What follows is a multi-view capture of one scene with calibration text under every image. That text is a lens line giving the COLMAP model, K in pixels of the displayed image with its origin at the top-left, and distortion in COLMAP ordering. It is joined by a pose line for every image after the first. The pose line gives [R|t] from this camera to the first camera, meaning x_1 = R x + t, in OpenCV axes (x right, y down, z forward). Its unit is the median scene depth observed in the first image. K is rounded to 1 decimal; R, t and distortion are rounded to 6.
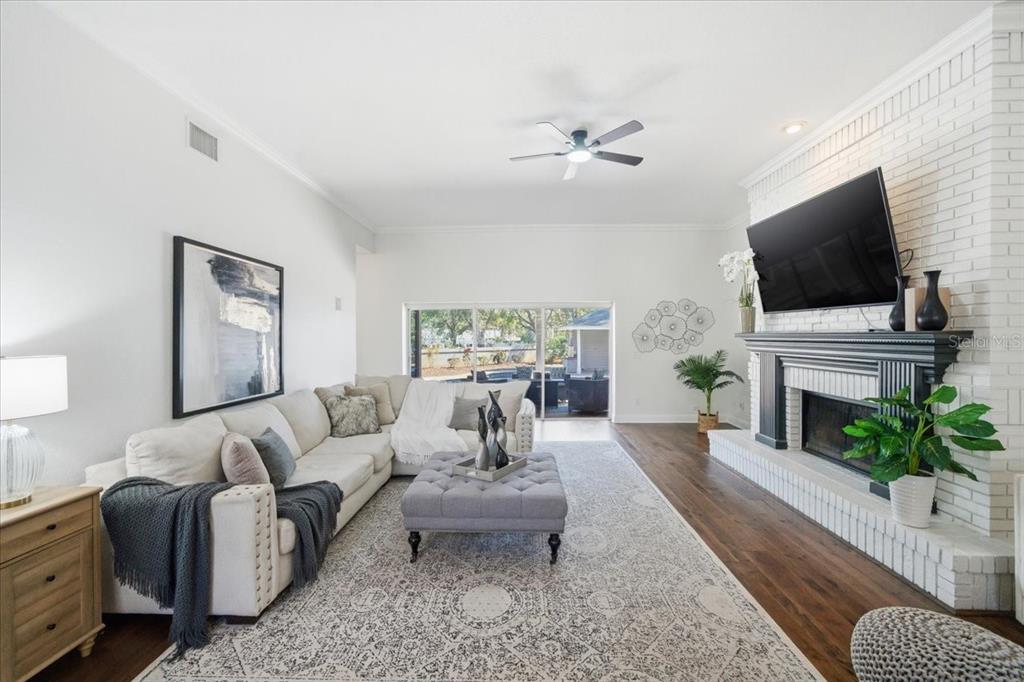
lens RADIAL K [[412.0, 0, 509.6], [0, 412.0, 337.6], [0, 0, 1]] dist [-0.011993, 0.004873]
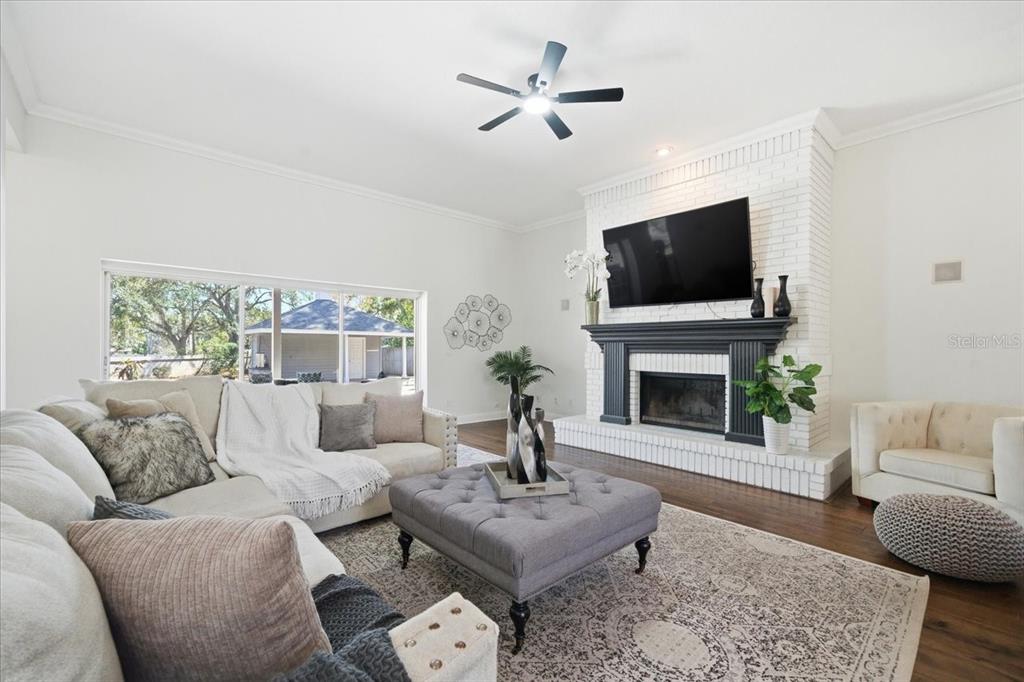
lens RADIAL K [[433.2, 0, 511.9], [0, 433.2, 346.0], [0, 0, 1]] dist [0.002684, 0.000948]
pose [[0.720224, 0.010874, 0.693656, -0.536469], [-0.005396, 0.999935, -0.010073, 0.079283], [-0.693720, 0.003512, 0.720236, 0.422288]]
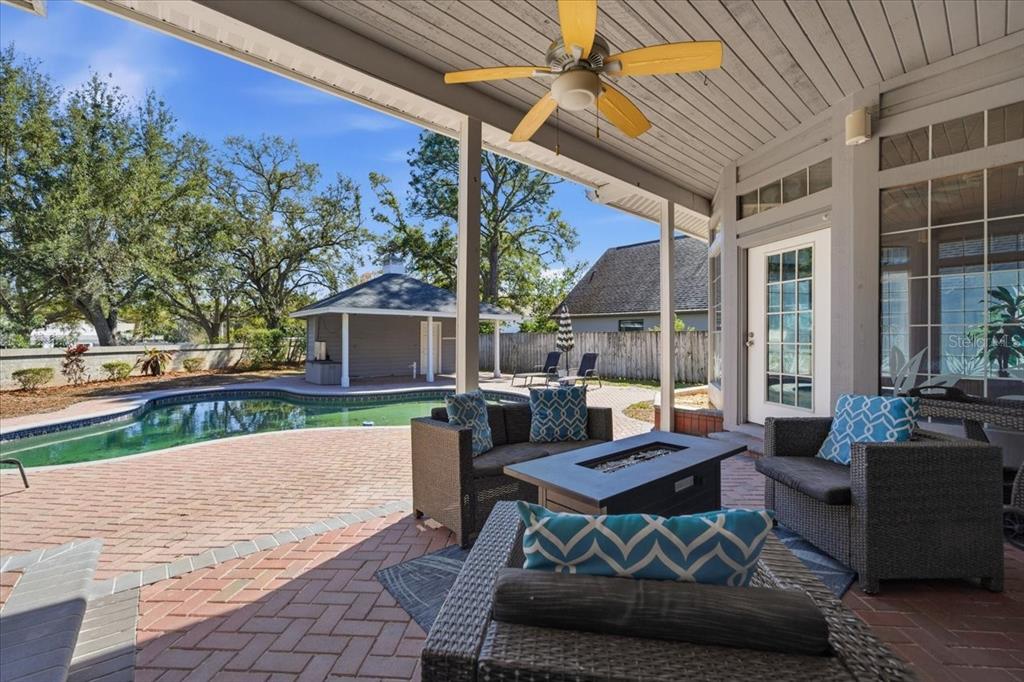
lens RADIAL K [[412.0, 0, 512.6], [0, 412.0, 336.2], [0, 0, 1]] dist [-0.011993, 0.004873]
pose [[0.731276, 0.010325, 0.682003, -0.392551], [-0.006381, 0.999945, -0.008296, 0.106044], [-0.682052, 0.001714, 0.731302, 2.233796]]
